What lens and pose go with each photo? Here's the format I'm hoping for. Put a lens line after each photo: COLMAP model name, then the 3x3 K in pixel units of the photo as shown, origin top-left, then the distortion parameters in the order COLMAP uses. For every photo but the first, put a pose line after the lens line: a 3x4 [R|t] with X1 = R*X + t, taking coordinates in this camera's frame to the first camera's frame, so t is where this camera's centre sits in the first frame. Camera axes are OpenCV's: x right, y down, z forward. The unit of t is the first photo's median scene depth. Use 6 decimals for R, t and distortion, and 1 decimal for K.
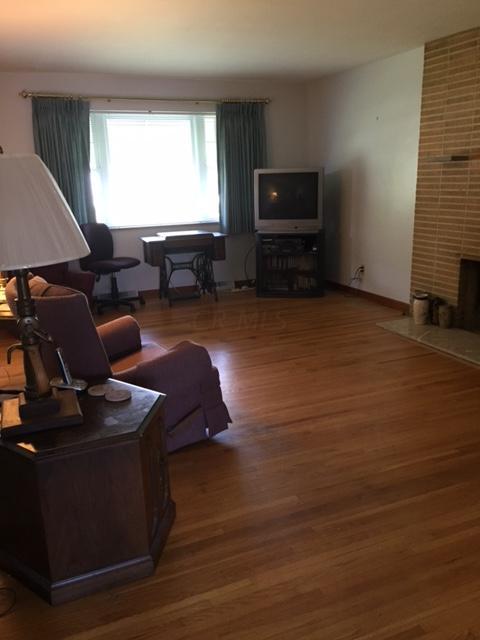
lens RADIAL K [[545.3, 0, 239.4], [0, 545.3, 319.1], [0, 0, 1]] dist [0.067657, -0.014793]
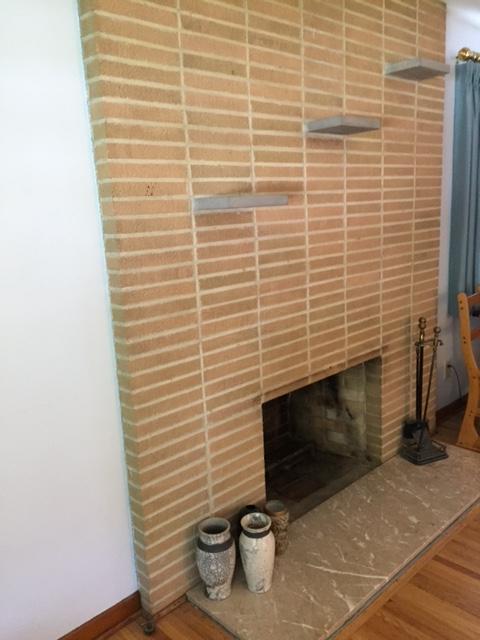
lens RADIAL K [[545.3, 0, 240.0], [0, 545.3, 321.7], [0, 0, 1]] dist [0.067657, -0.014793]
pose [[-0.360697, -0.148208, 0.920832, -0.022868], [0.298464, 0.917036, 0.264508, -0.309012], [-0.883638, 0.370242, -0.286538, 1.126885]]
